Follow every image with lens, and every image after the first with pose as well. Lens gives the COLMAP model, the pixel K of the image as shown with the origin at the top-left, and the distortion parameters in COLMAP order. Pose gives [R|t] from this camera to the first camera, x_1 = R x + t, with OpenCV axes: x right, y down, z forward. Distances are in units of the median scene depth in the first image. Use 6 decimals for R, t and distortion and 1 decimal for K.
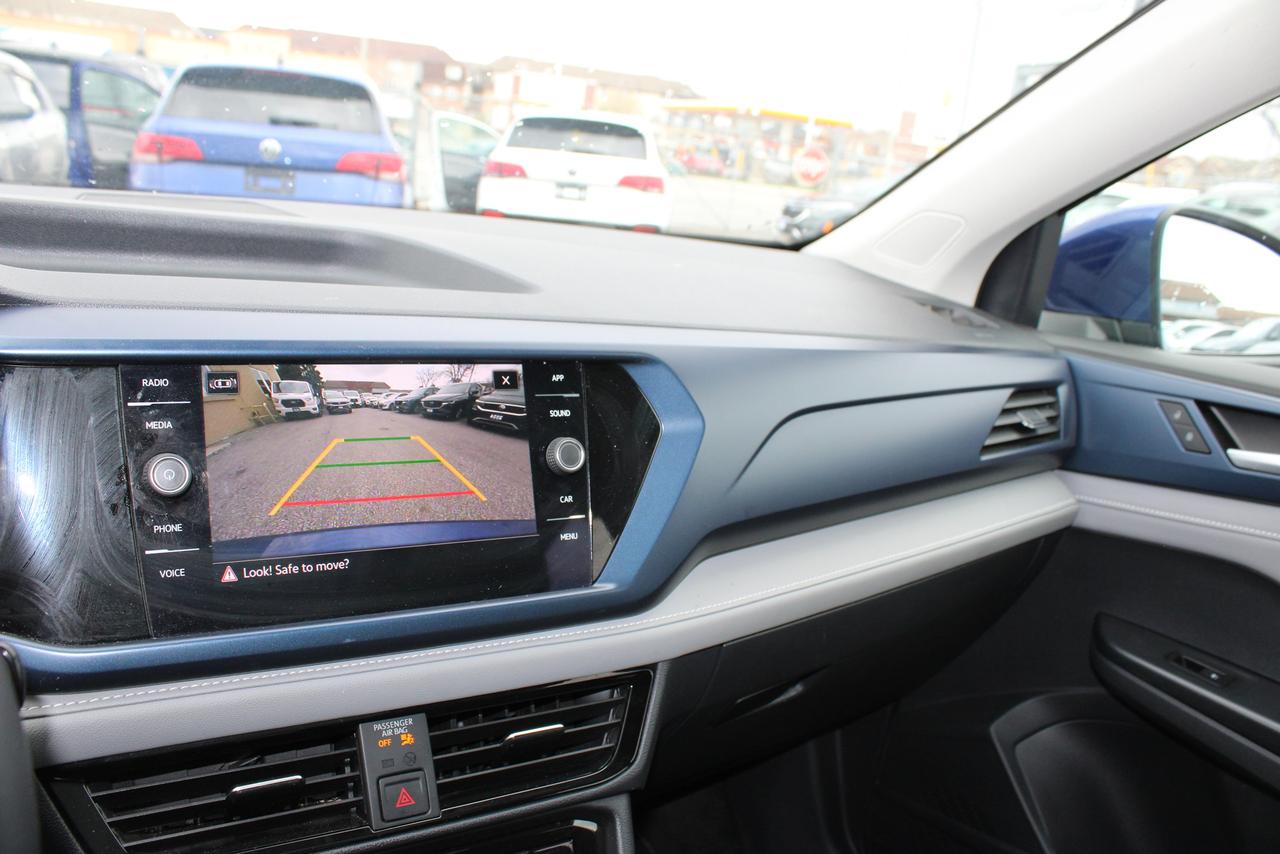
lens RADIAL K [[1092.7, 0, 640.0], [0, 1092.7, 427.0], [0, 0, 1]] dist [-0.152377, 0.130775]
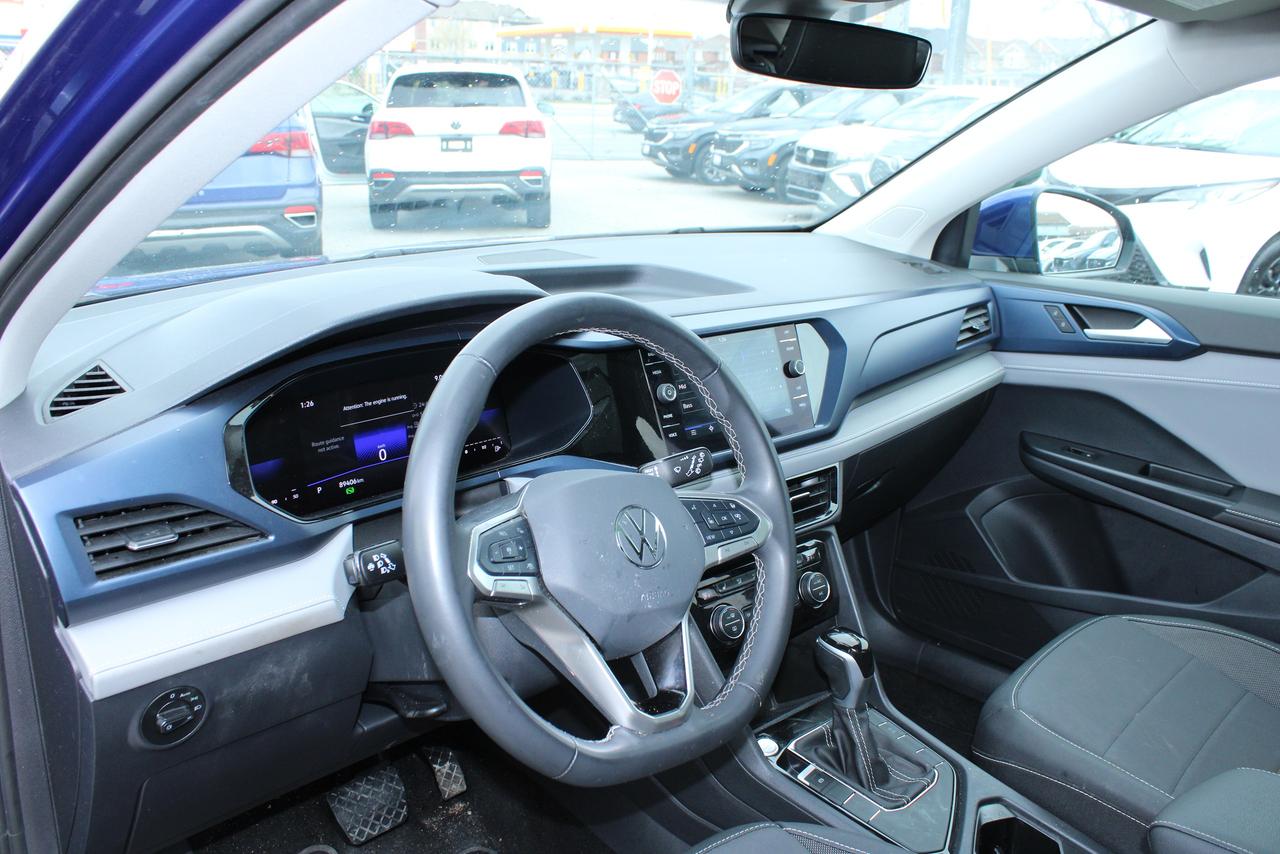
lens RADIAL K [[1095.9, 0, 639.8], [0, 1095.9, 431.4], [0, 0, 1]] dist [-0.181666, 0.180565]
pose [[0.986731, -0.123482, 0.105423, -0.615687], [0.115847, 0.990376, 0.075729, -0.048728], [-0.113760, -0.062511, 0.991540, -1.110217]]
